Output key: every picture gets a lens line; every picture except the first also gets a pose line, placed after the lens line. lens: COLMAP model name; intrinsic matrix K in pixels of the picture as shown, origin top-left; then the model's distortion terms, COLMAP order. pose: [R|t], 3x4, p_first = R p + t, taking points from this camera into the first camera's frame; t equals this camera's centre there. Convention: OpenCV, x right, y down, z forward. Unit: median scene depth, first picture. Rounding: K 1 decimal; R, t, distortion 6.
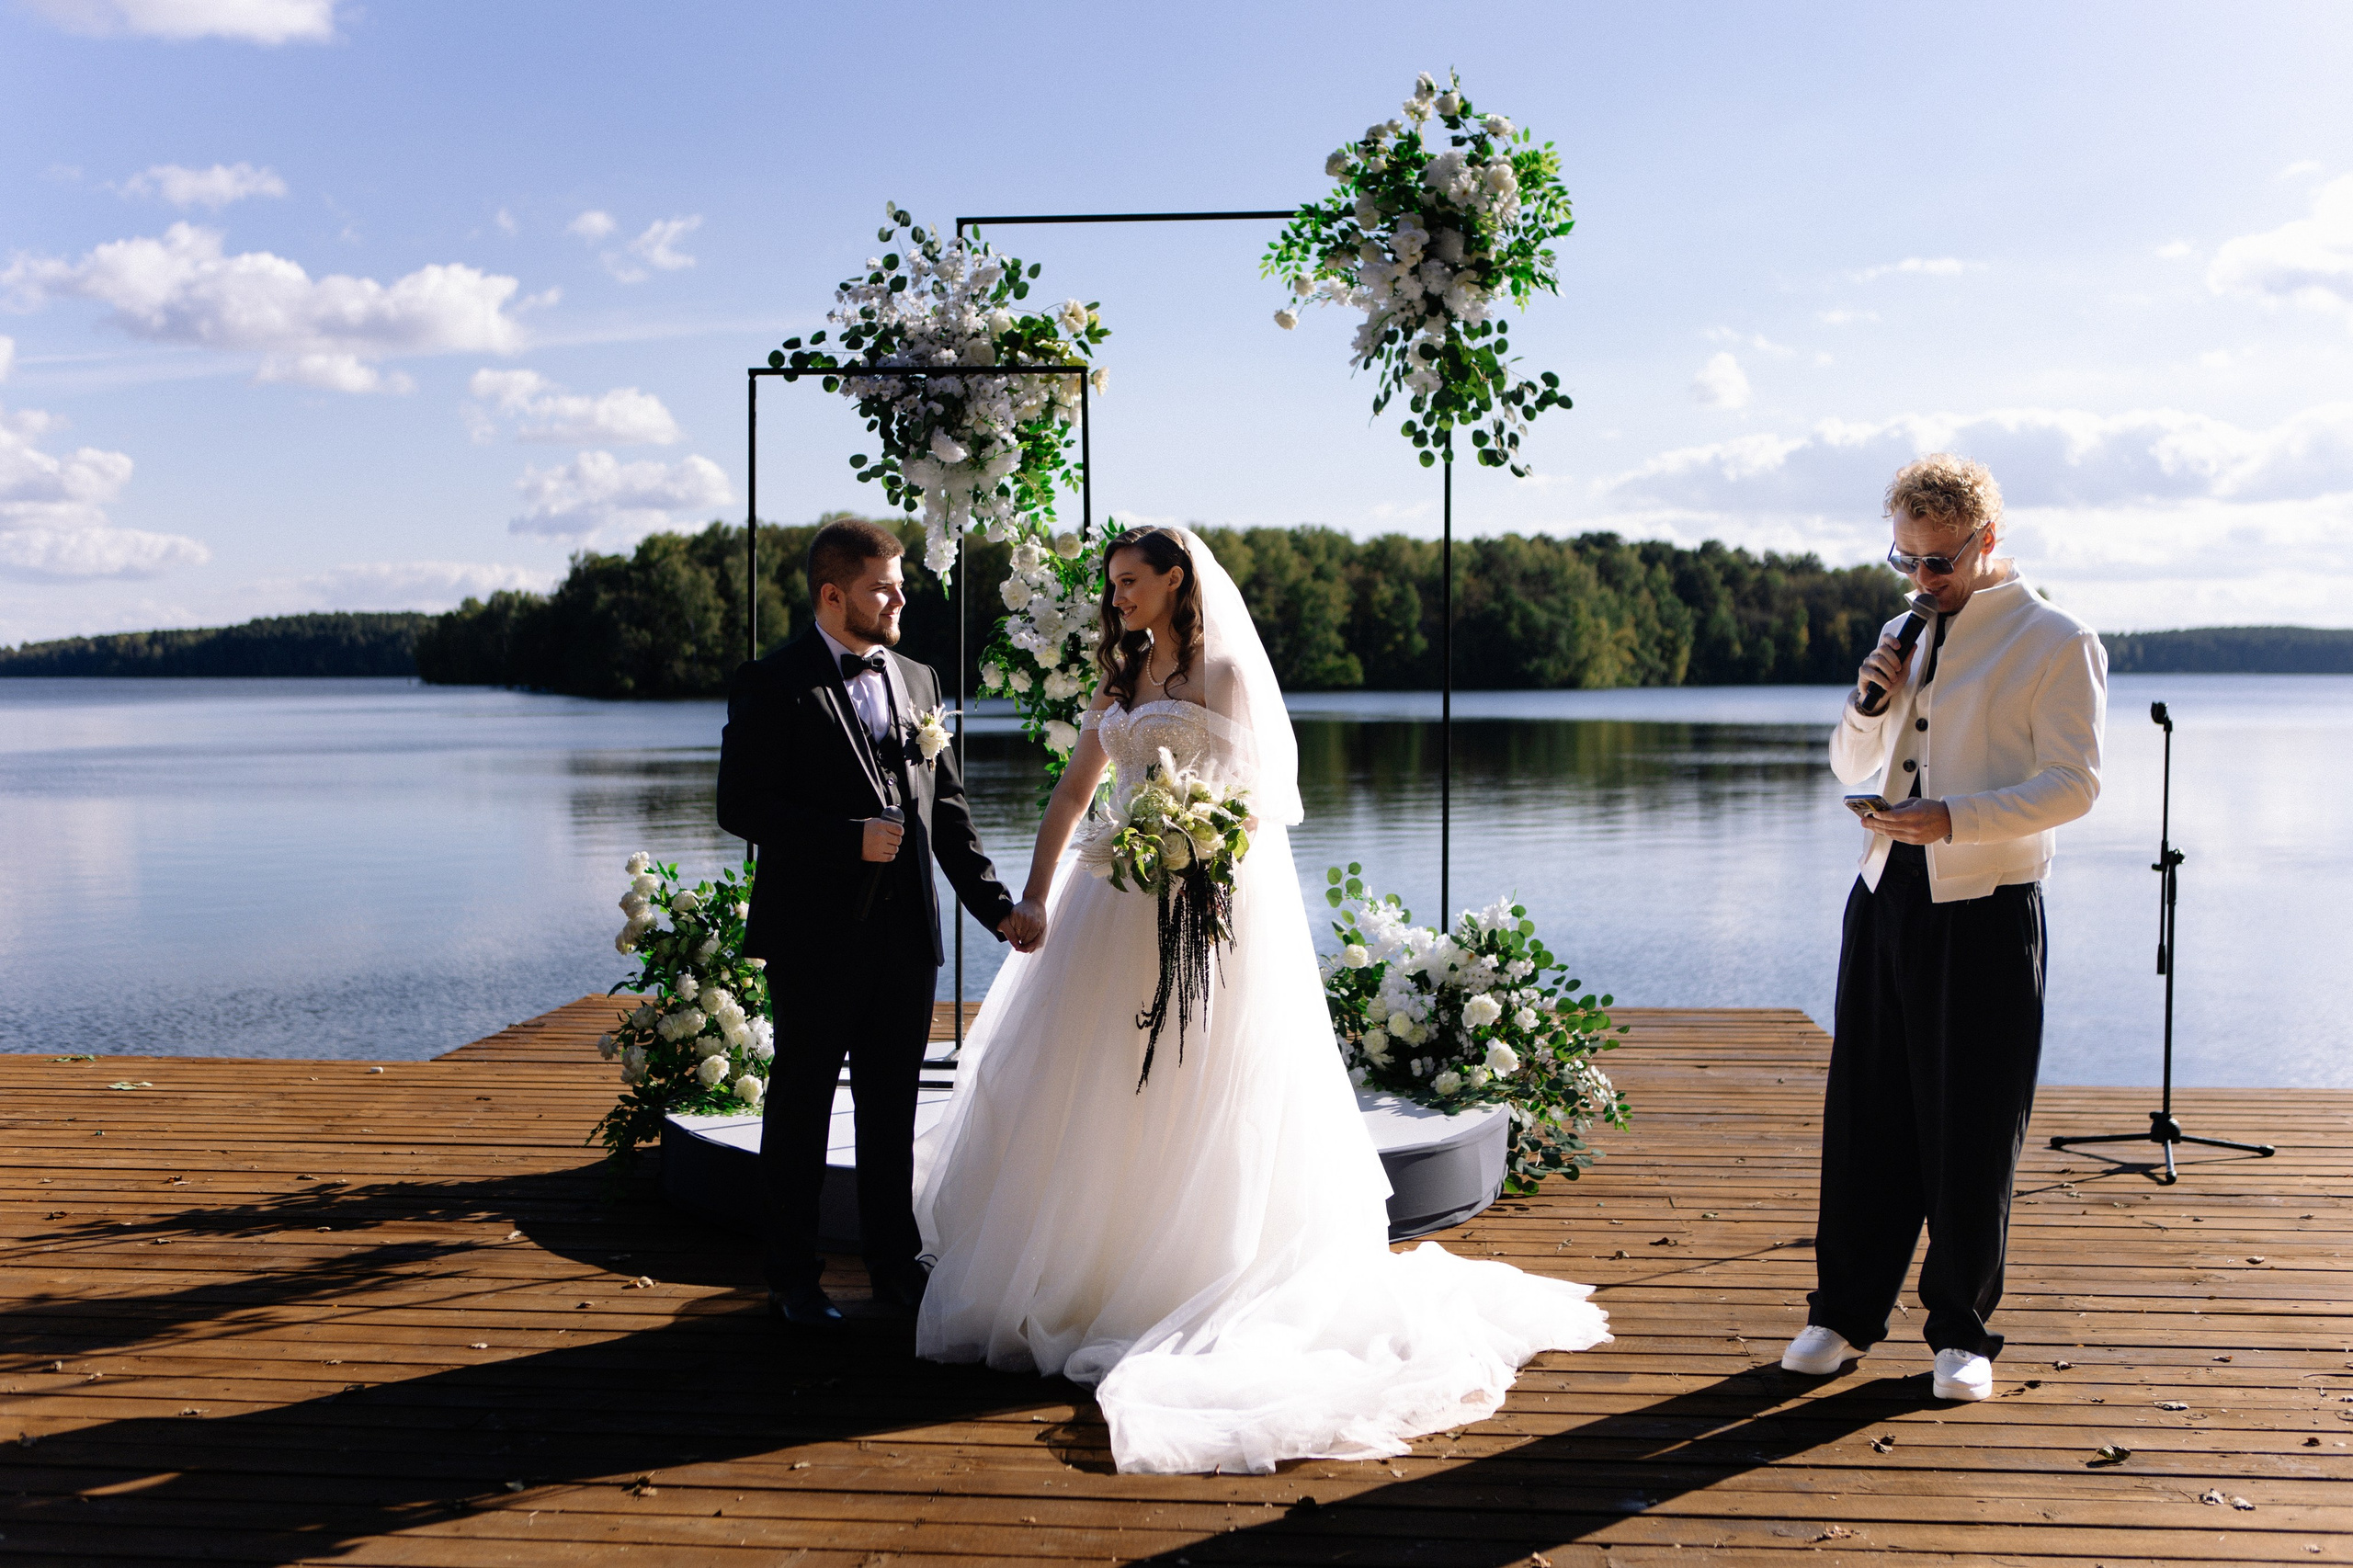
lens RADIAL K [[2907.1, 0, 1179.7], [0, 2907.1, 787.3], [0, 0, 1]] dist [0.029462, 0.000000]
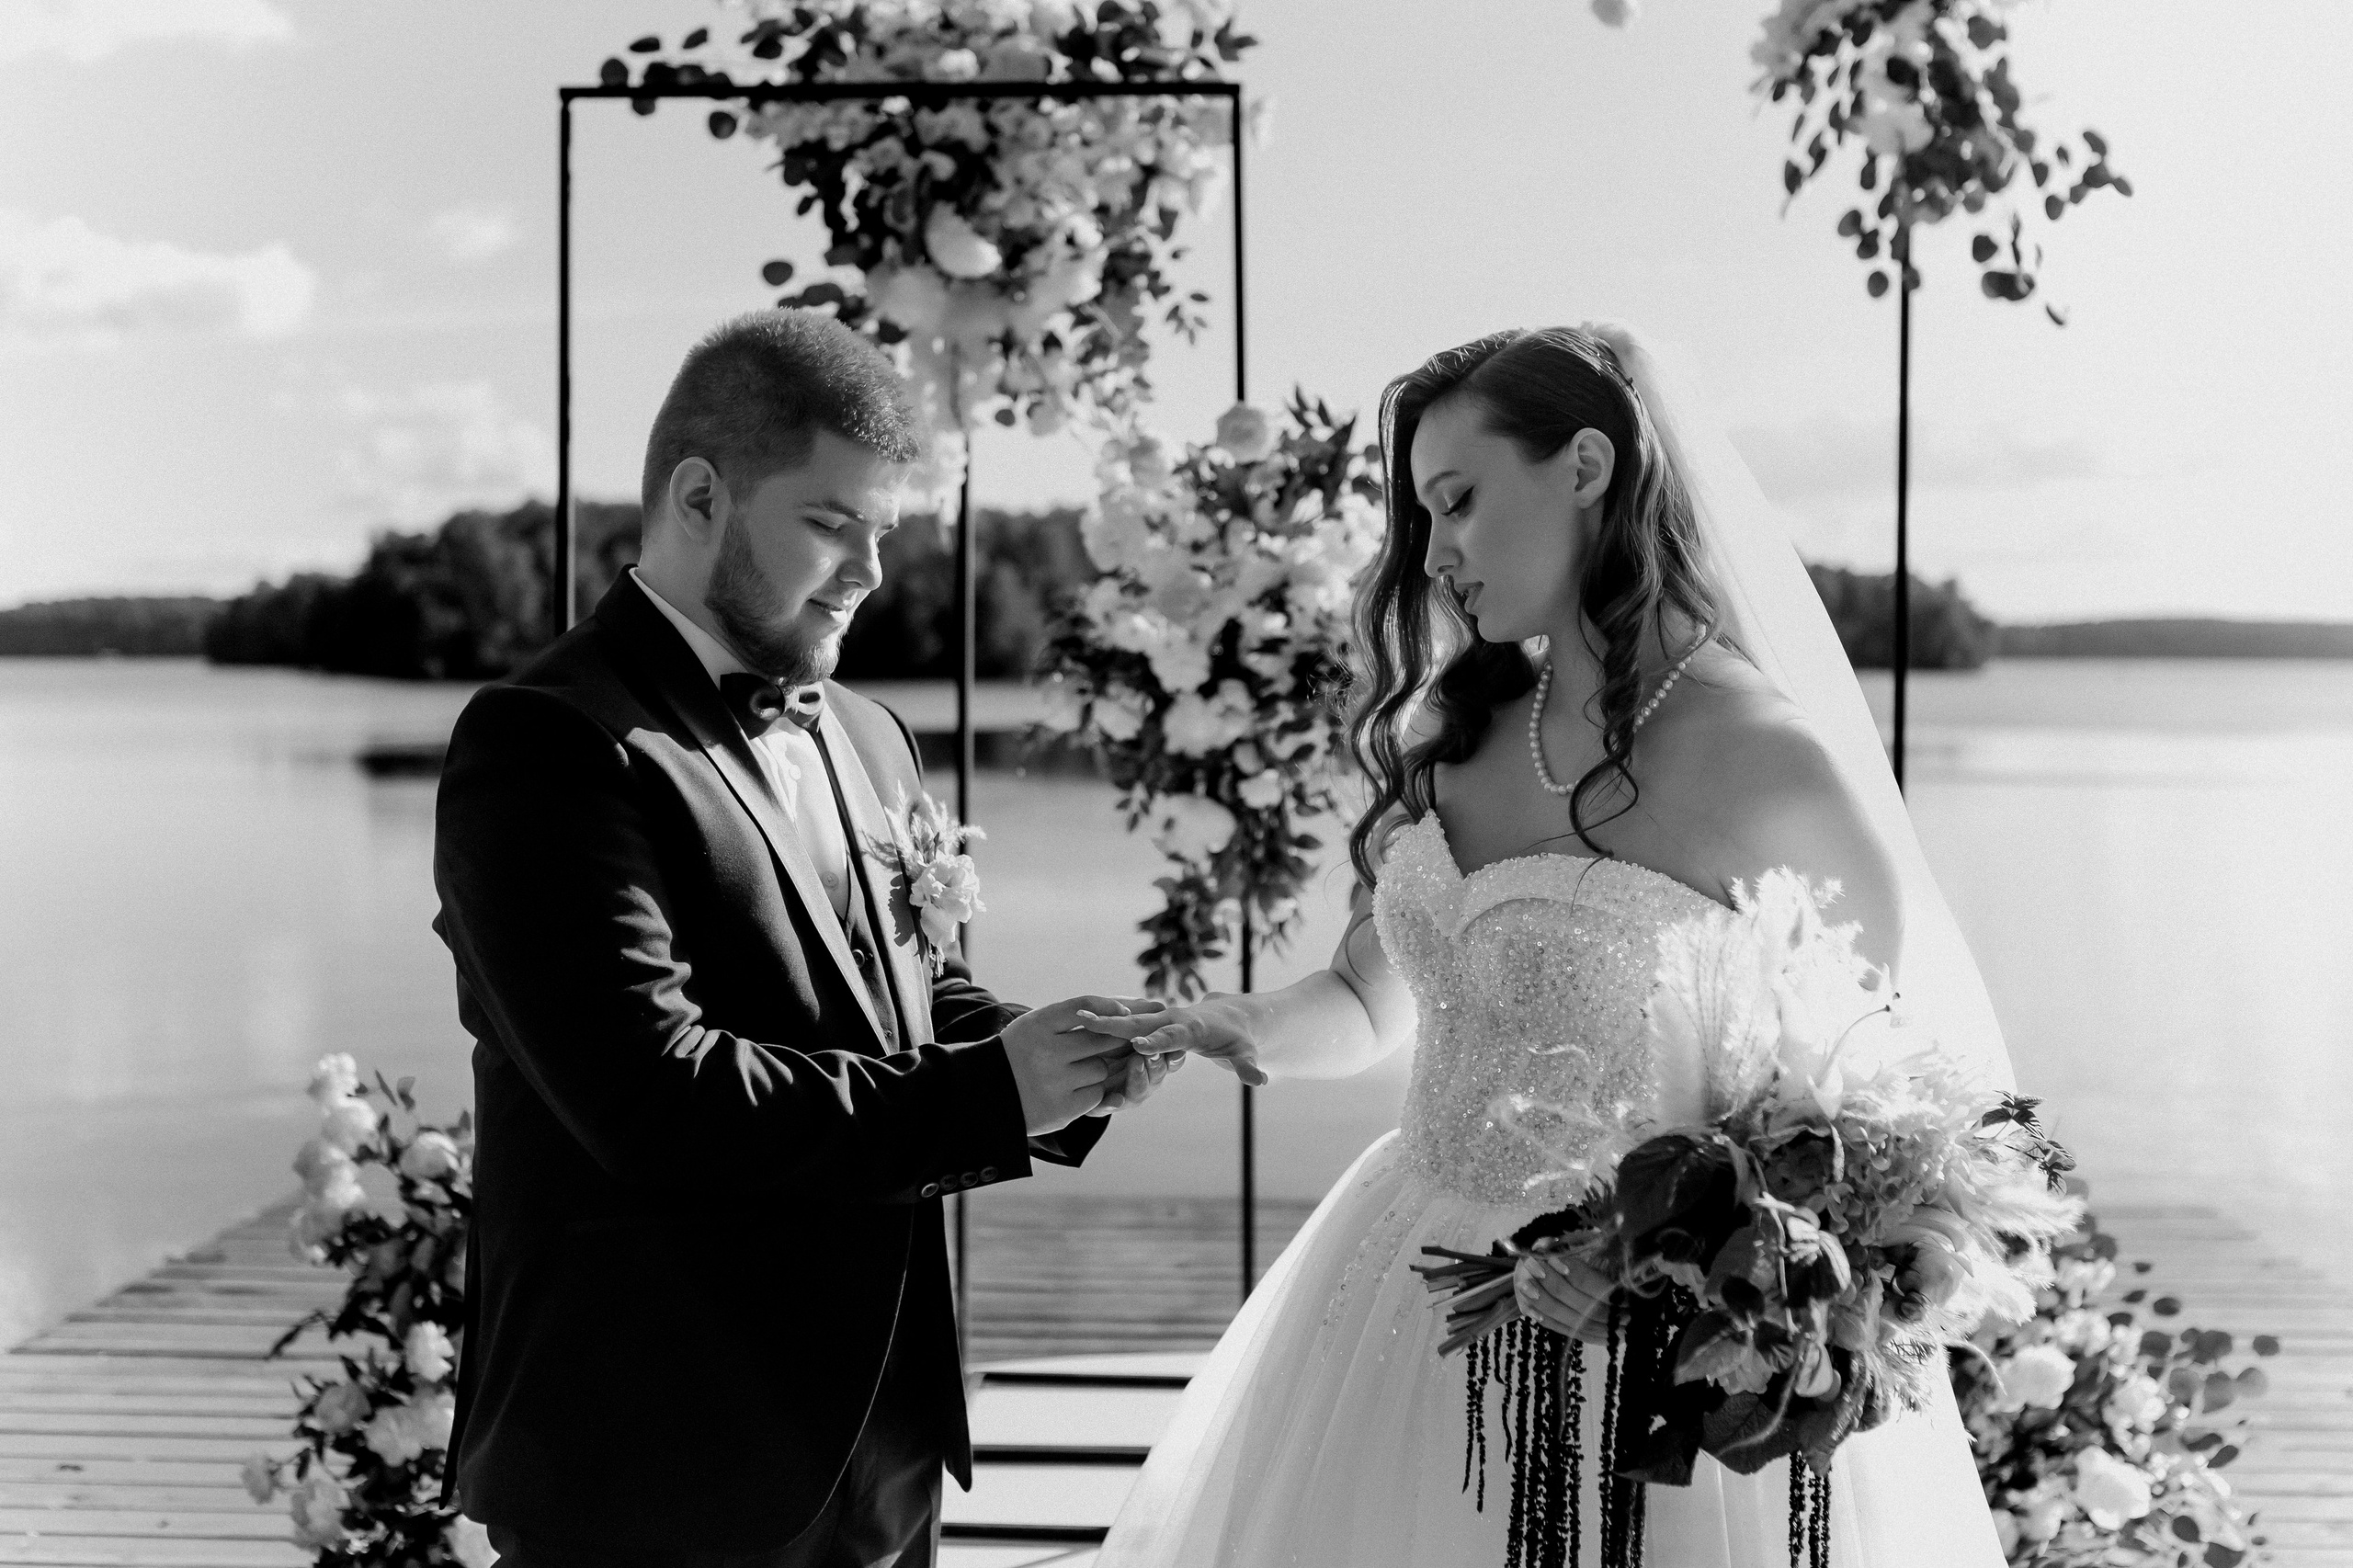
lens RADIAL K [[2863.5, 0, 1168.5], [0, 2863.5, 795.8], [0, 0, 1]] dist [-0.029910, 0.000000]
pose [[0.998166, 0.000858, 0.060531, -0.073475], [-0.001397, 0.999960, 0.008860, -0.026629], [-0.060521, -0.008928, 0.998127, 0.506277]]
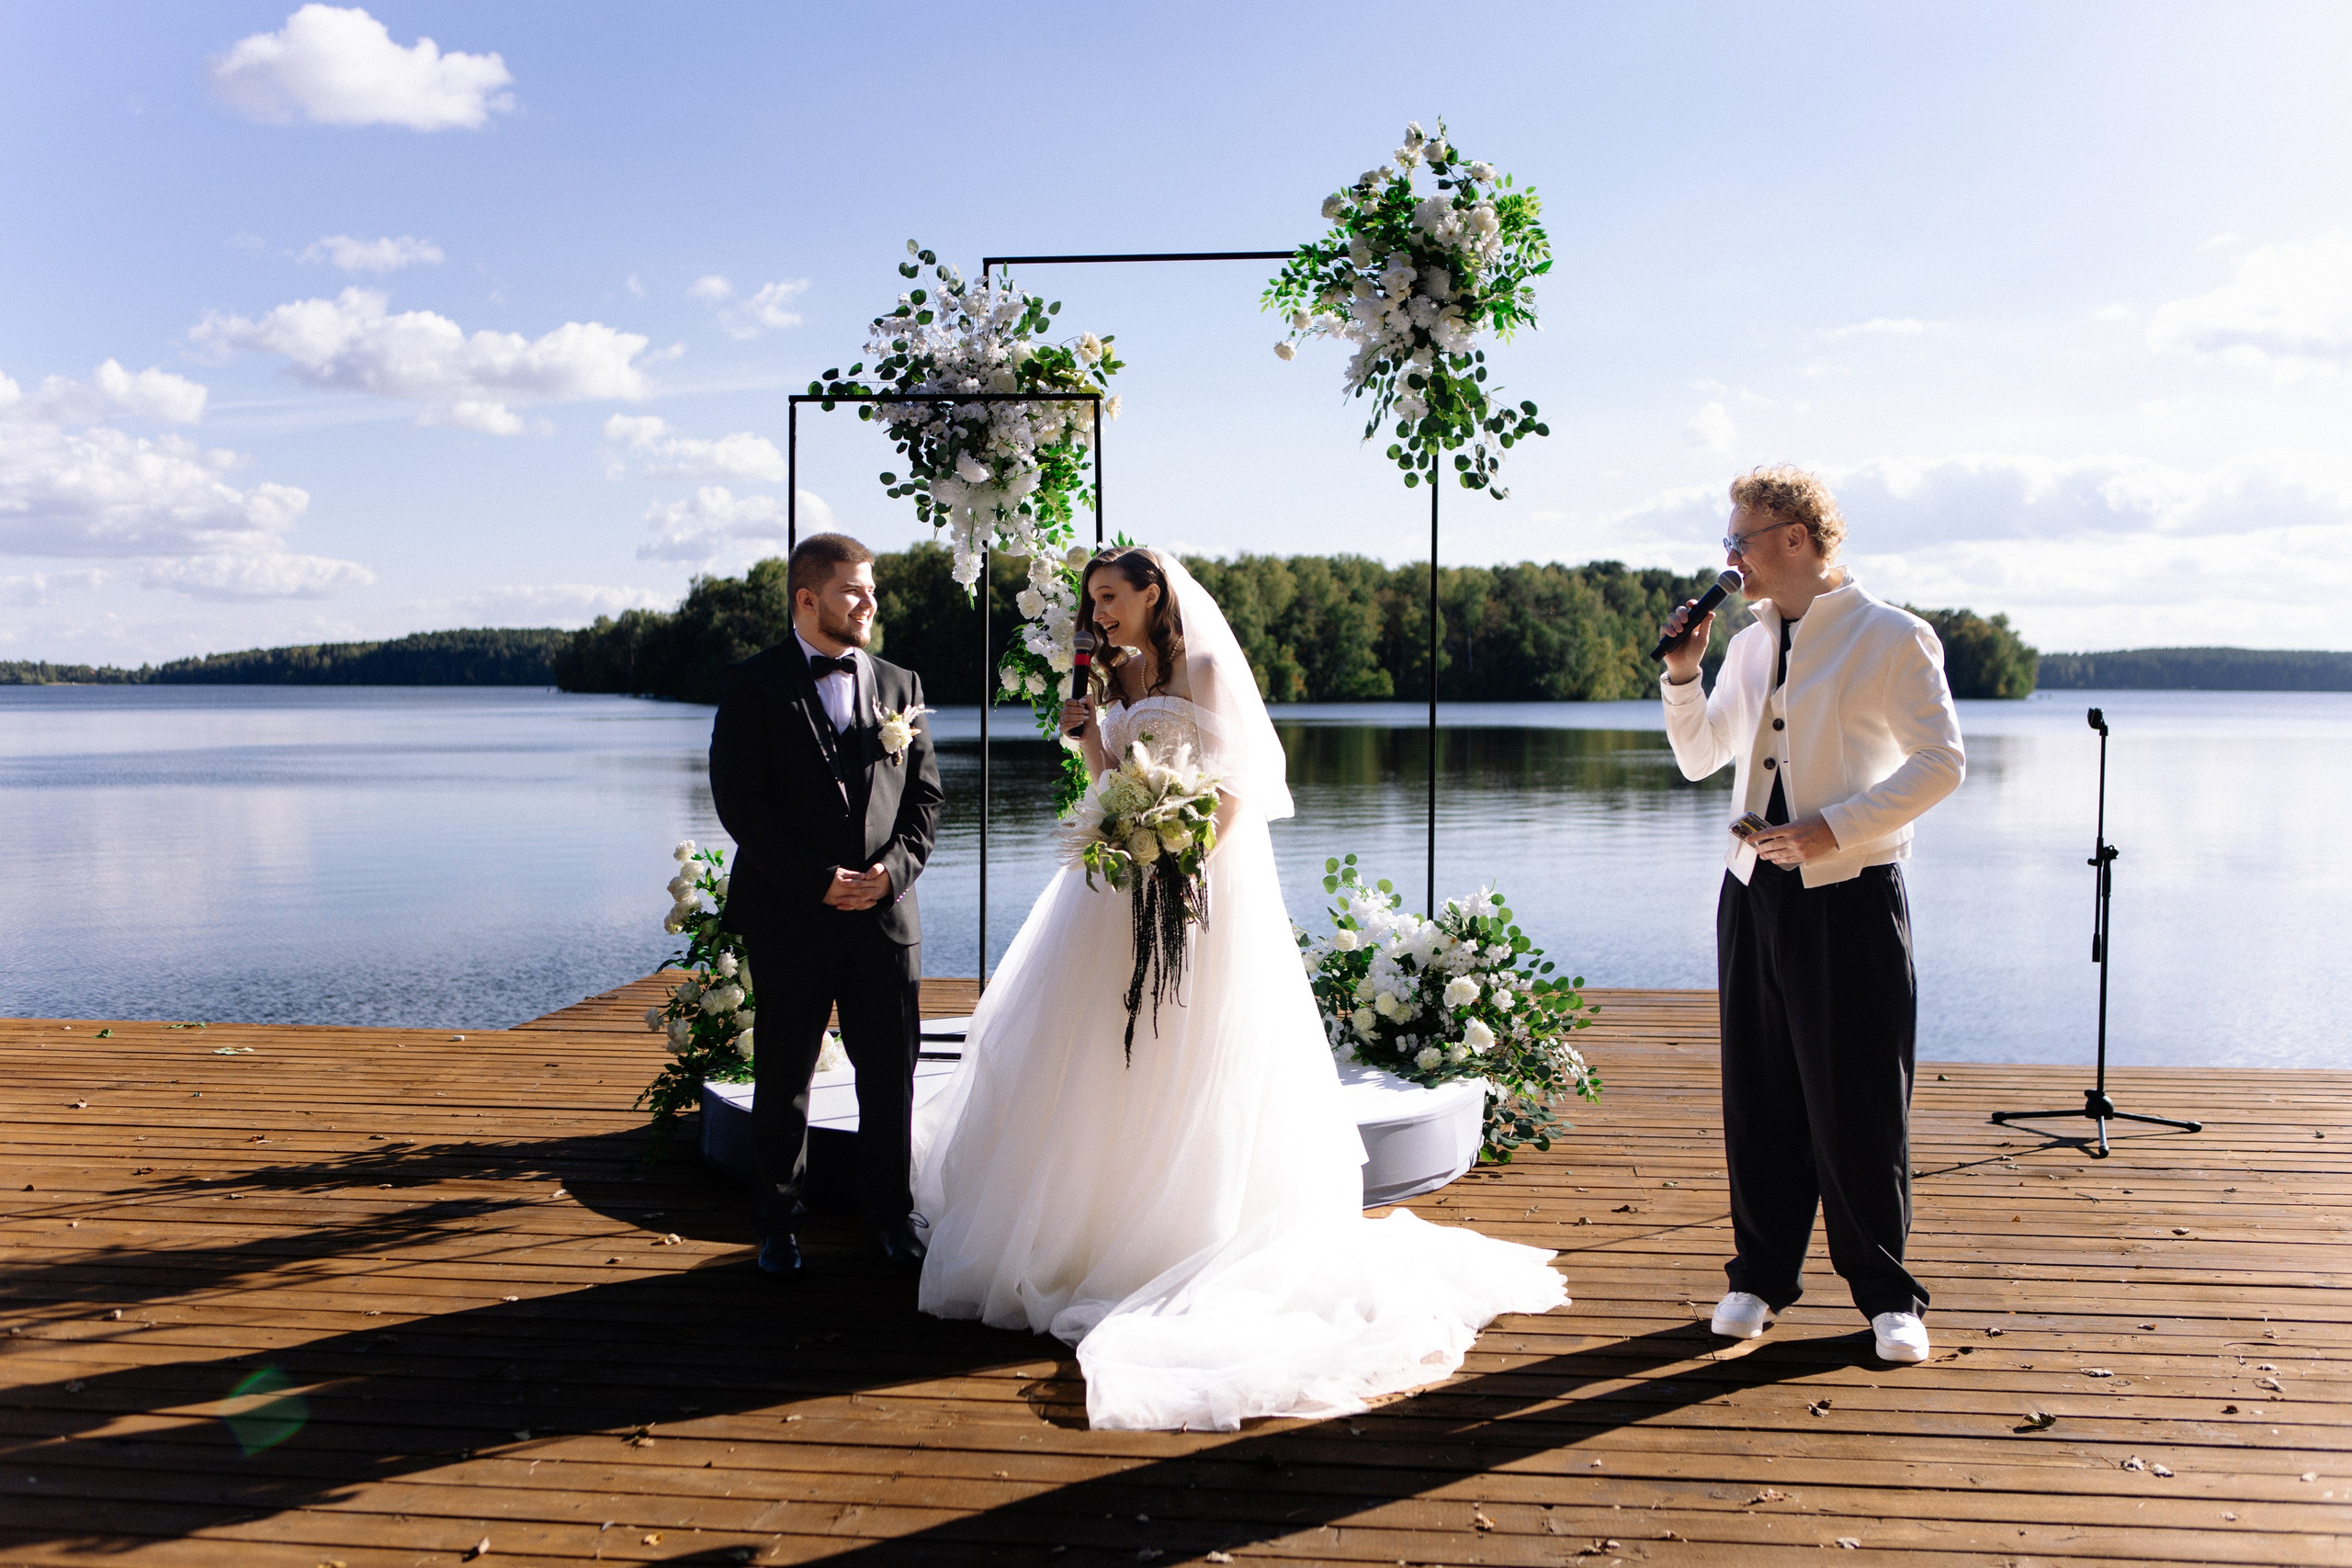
lens RADIAL K [[2569.7, 0, 1176.7], [0, 2569.7, 787.0], [0, 0, 1]] dist [0.015416, 0.000000]
pose [[0.999707, 0.004807, -0.023740, 0.019988], [-0.004810, 0.999988, -0.000109, 0.001578], [0.023739, 0.000224, 0.999718, 0.043640]]
